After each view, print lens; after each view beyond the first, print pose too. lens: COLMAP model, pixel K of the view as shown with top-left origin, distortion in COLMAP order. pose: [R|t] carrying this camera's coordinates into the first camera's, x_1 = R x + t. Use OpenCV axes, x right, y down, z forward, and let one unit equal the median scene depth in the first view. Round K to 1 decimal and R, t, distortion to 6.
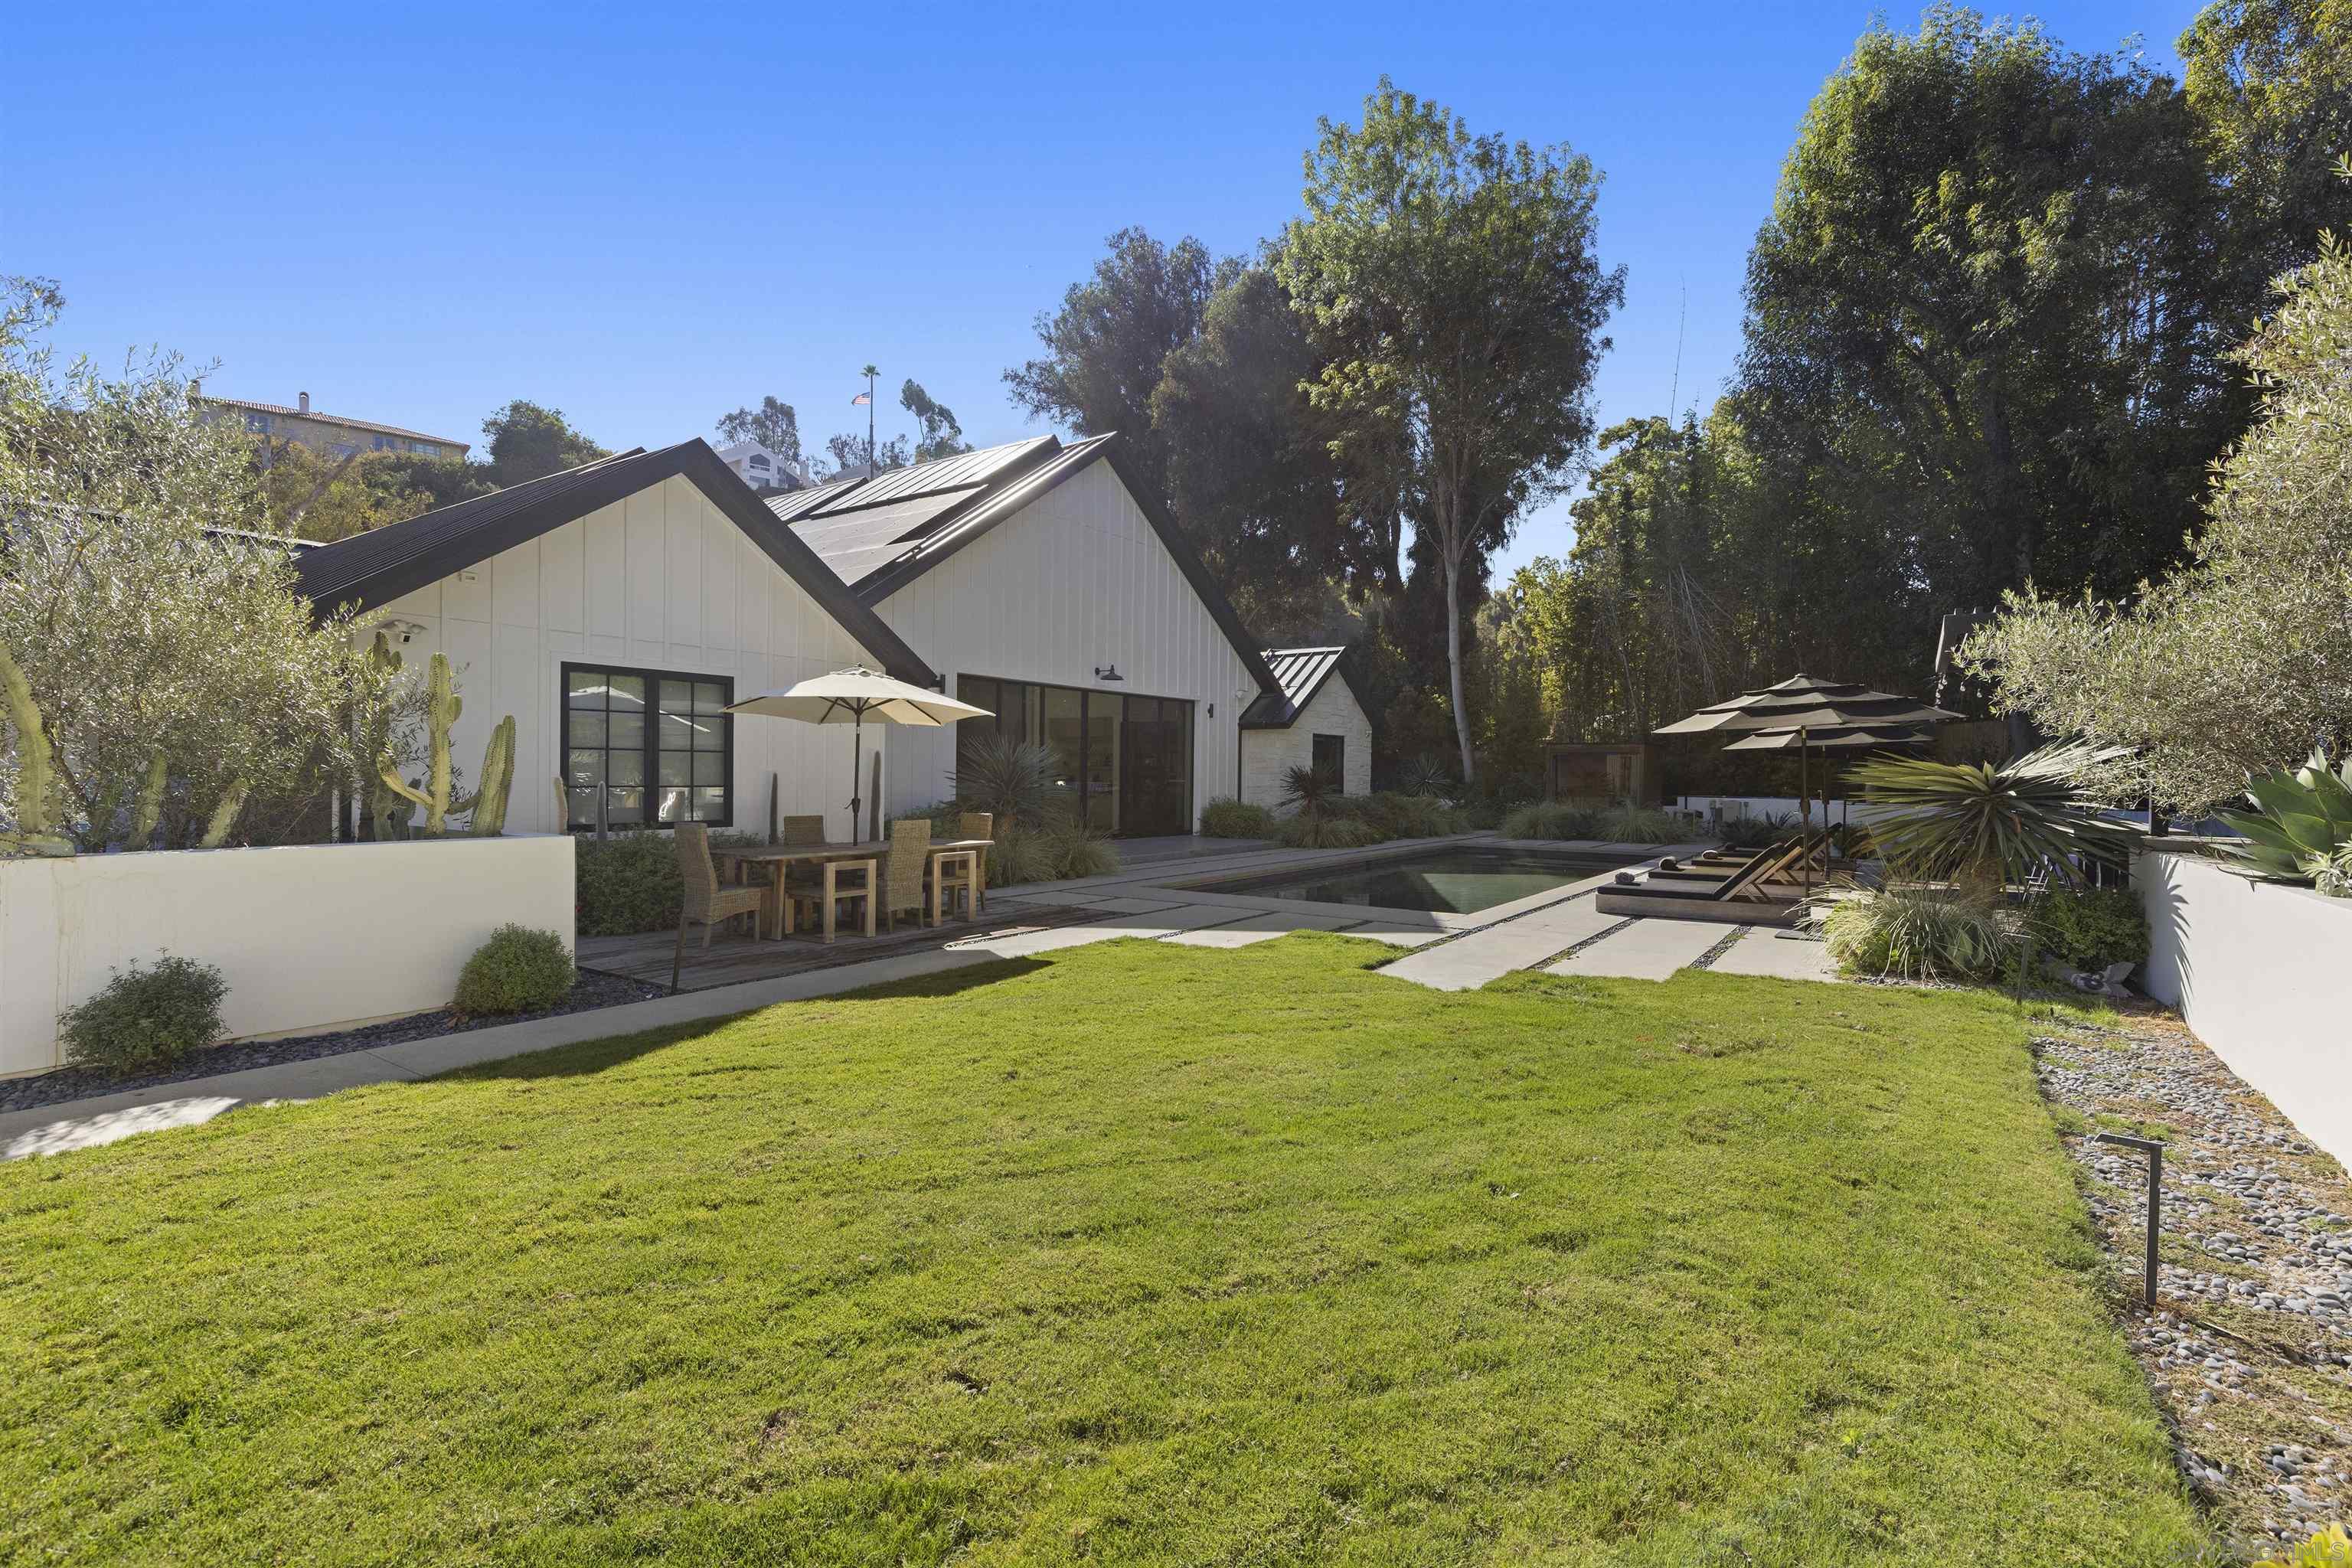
lens RADIAL K [[1056.6, 0, 1185.4], [0, 1056.6, 782.1], [0, 0, 1]] dist [0.013890, -0.000529]
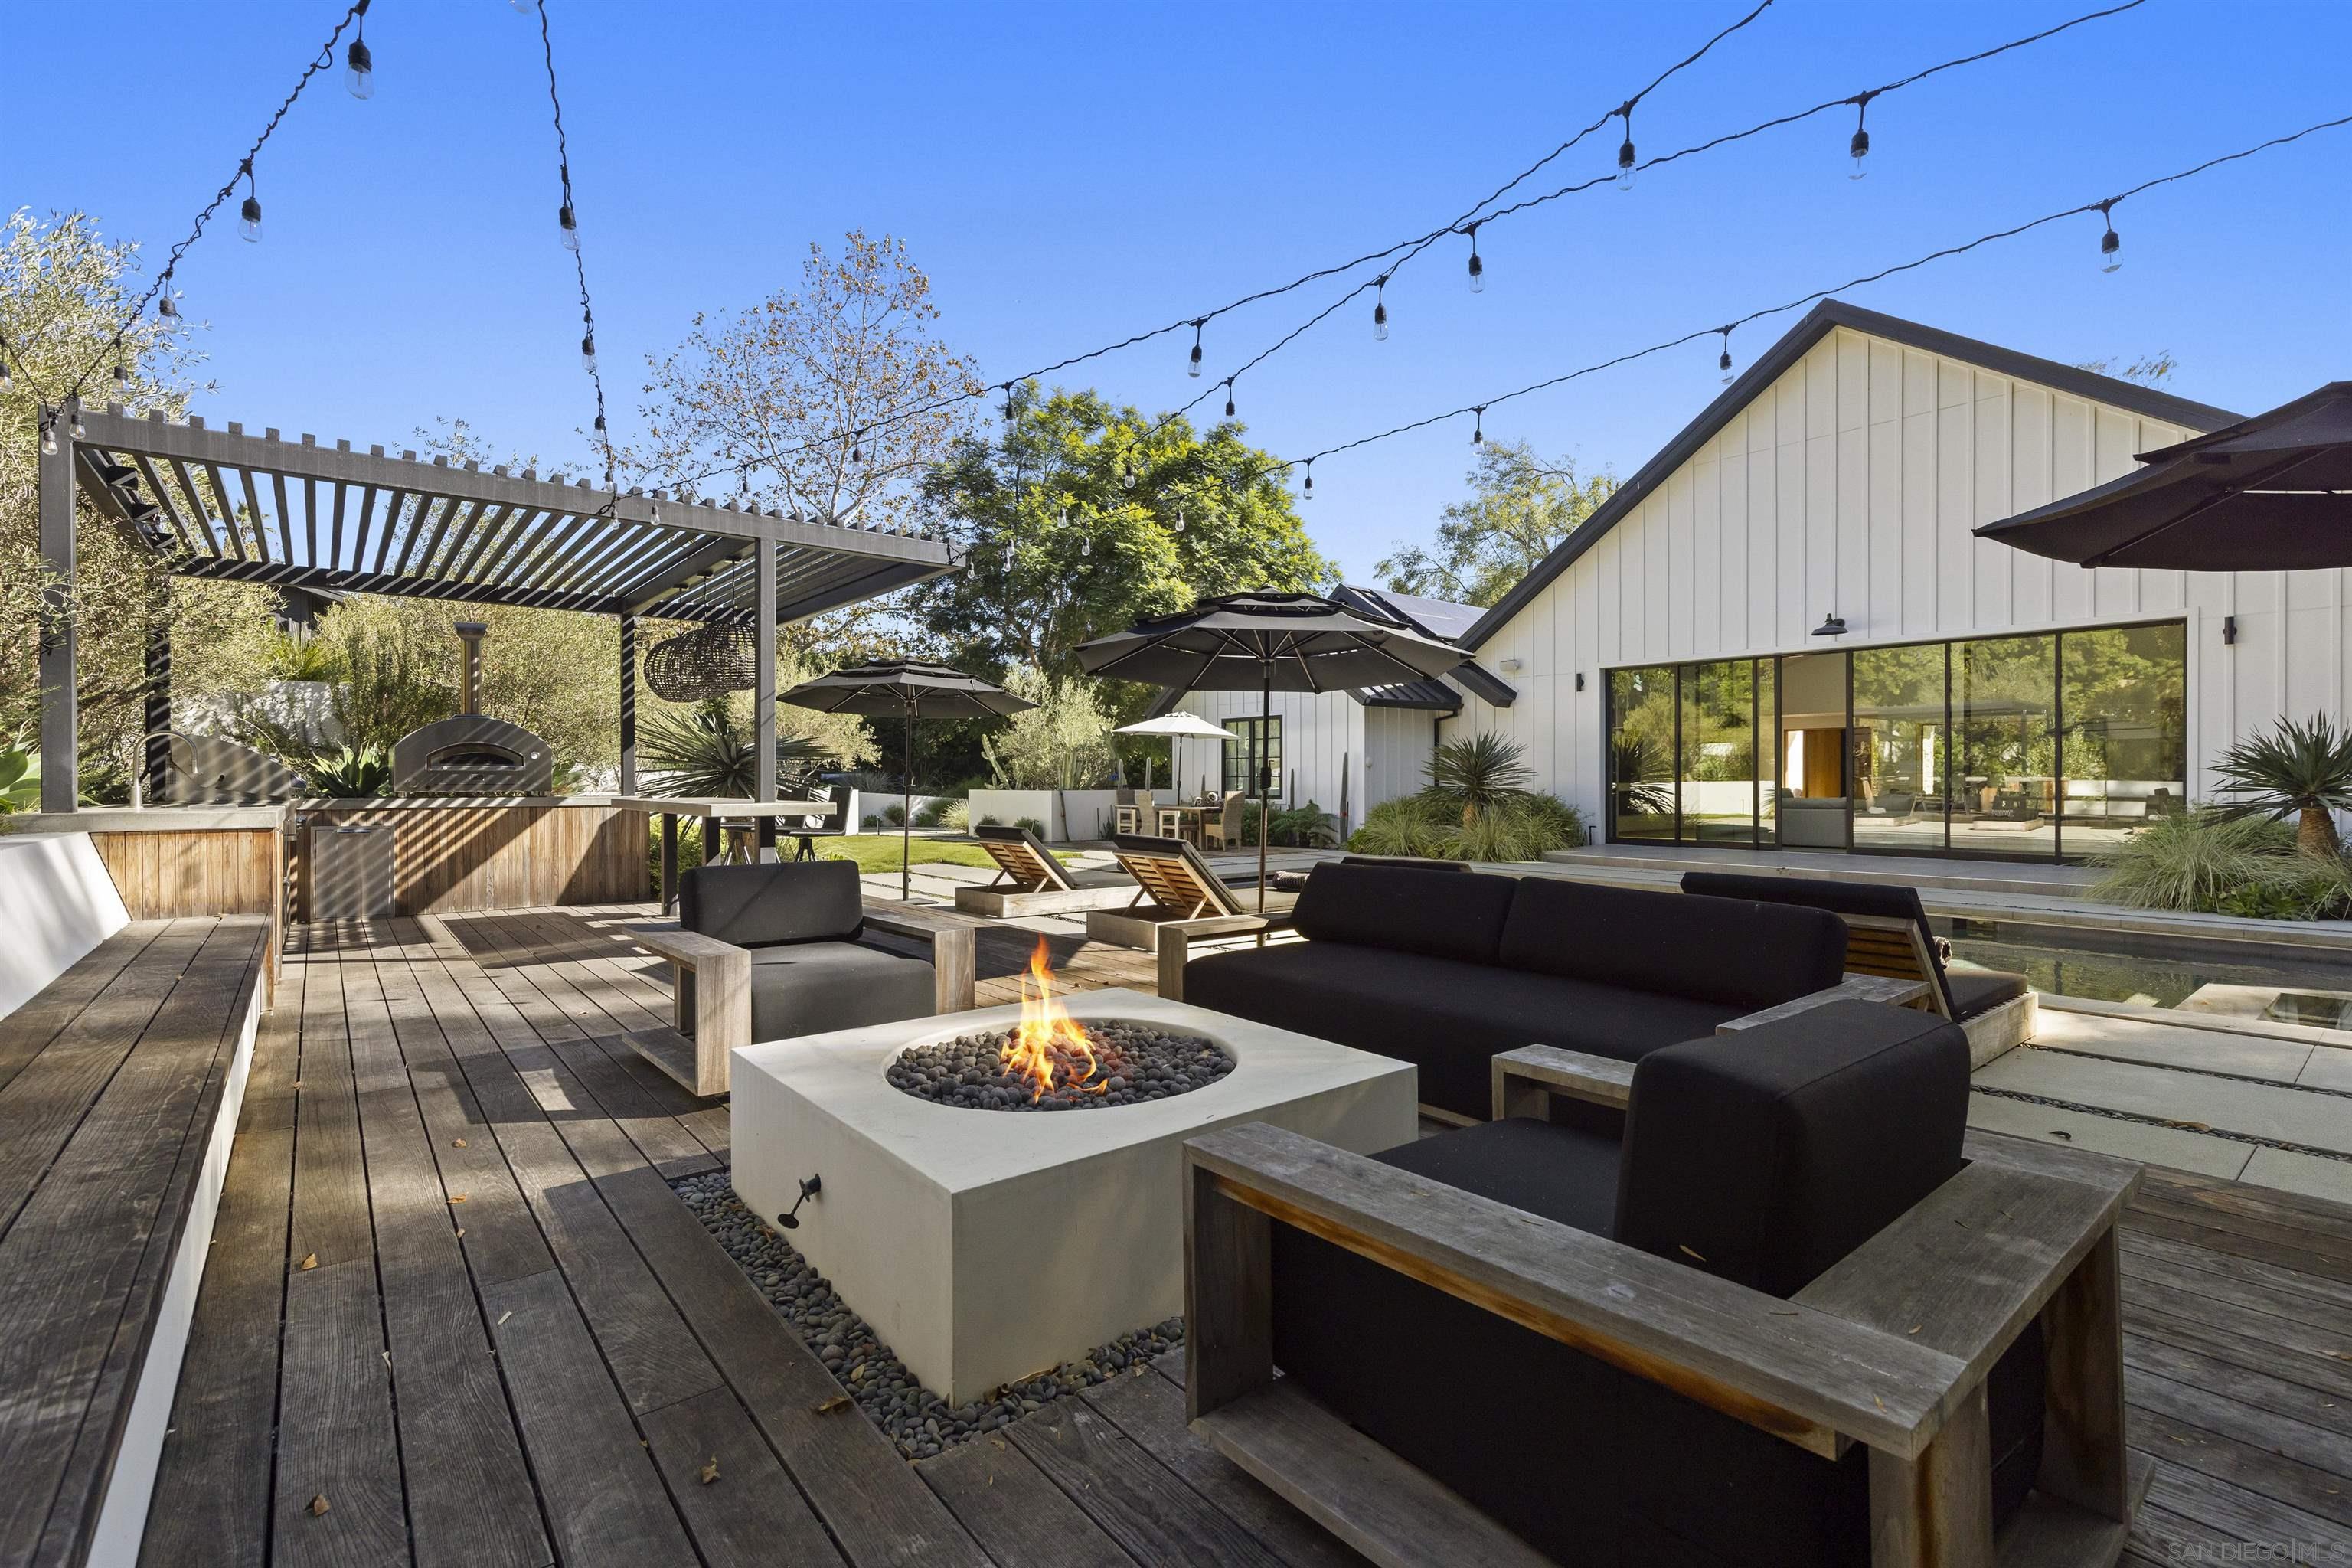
lens RADIAL K [[1056.6, 0, 1185.4], [0, 1056.6, 782.1], [0, 0, 1]] dist [0.013890, -0.000529]
pose [[-0.278545, 0.000696, -0.960423, 0.774842], [-0.003959, 0.999990, 0.001873, 0.008559], [0.960415, 0.004324, -0.278540, 0.764991]]
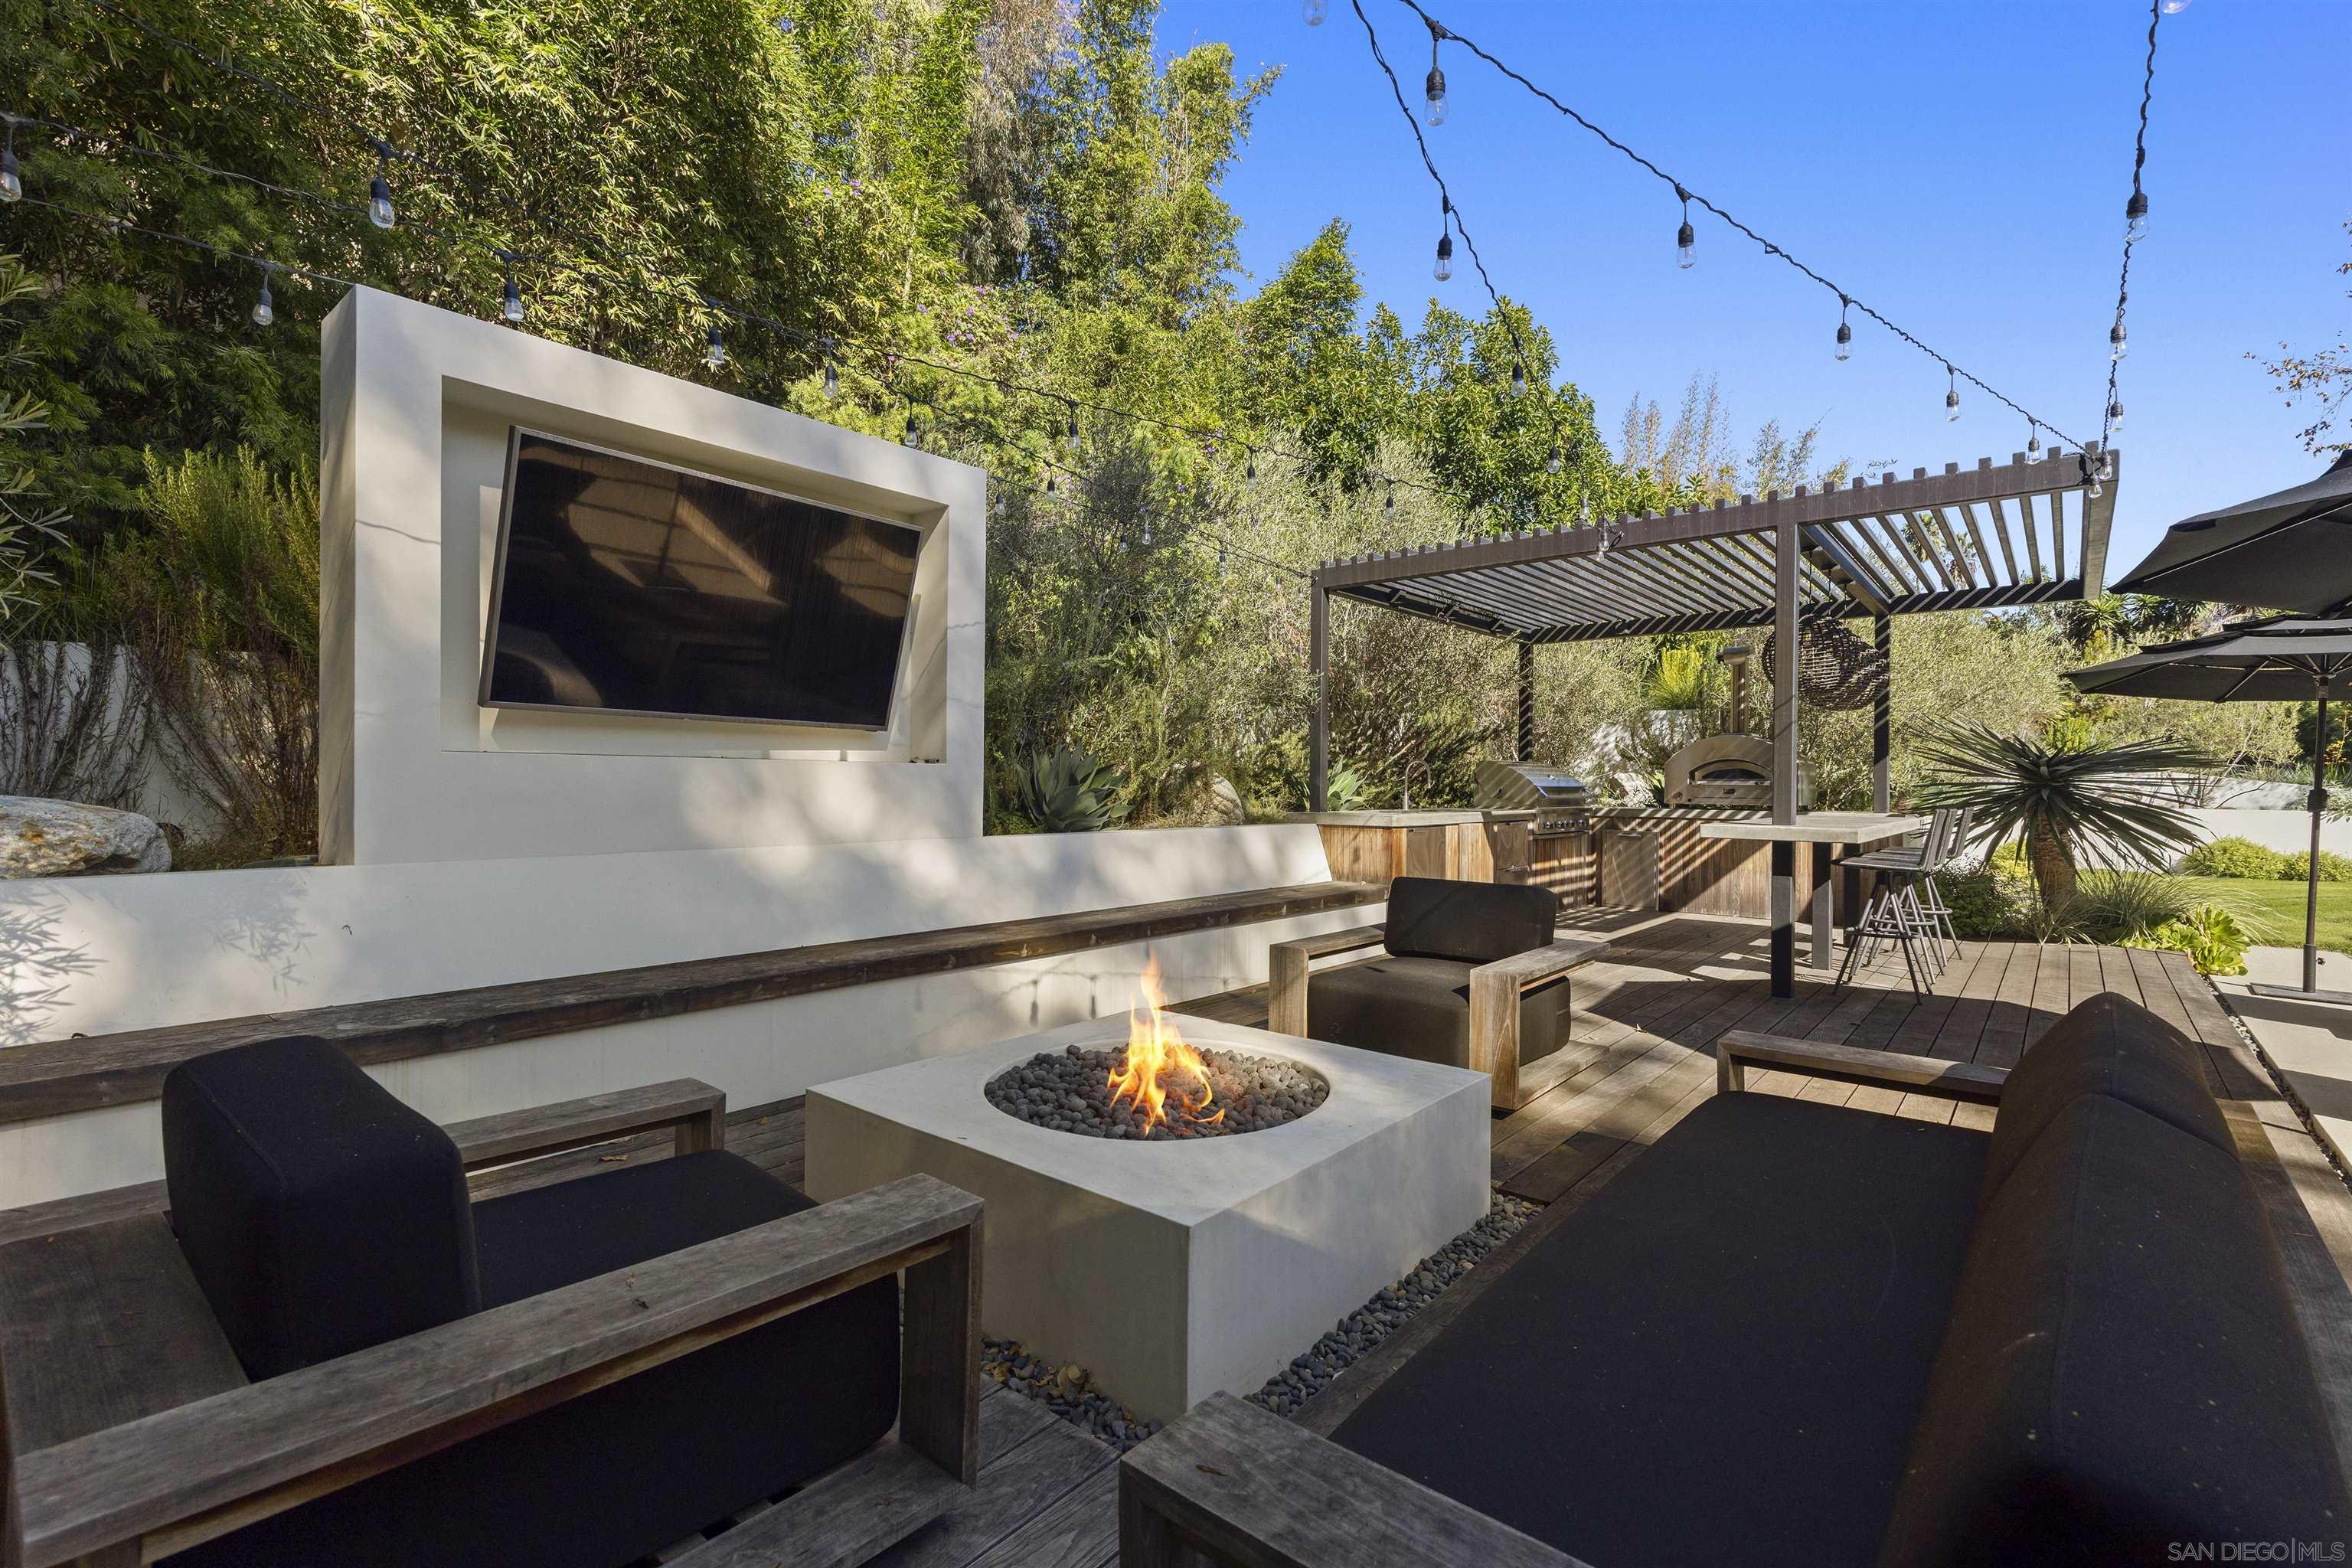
lens RADIAL K [[1041.7, 0, 1176.0], [0, 1041.7, 784.0], [0, 0, 1]] dist [0.004827, 0.000097]
pose [[-0.994922, -0.010143, 0.100133, 0.629793], [-0.009541, 0.999933, 0.006495, 0.004564], [-0.100192, 0.005507, -0.994953, 0.848592]]
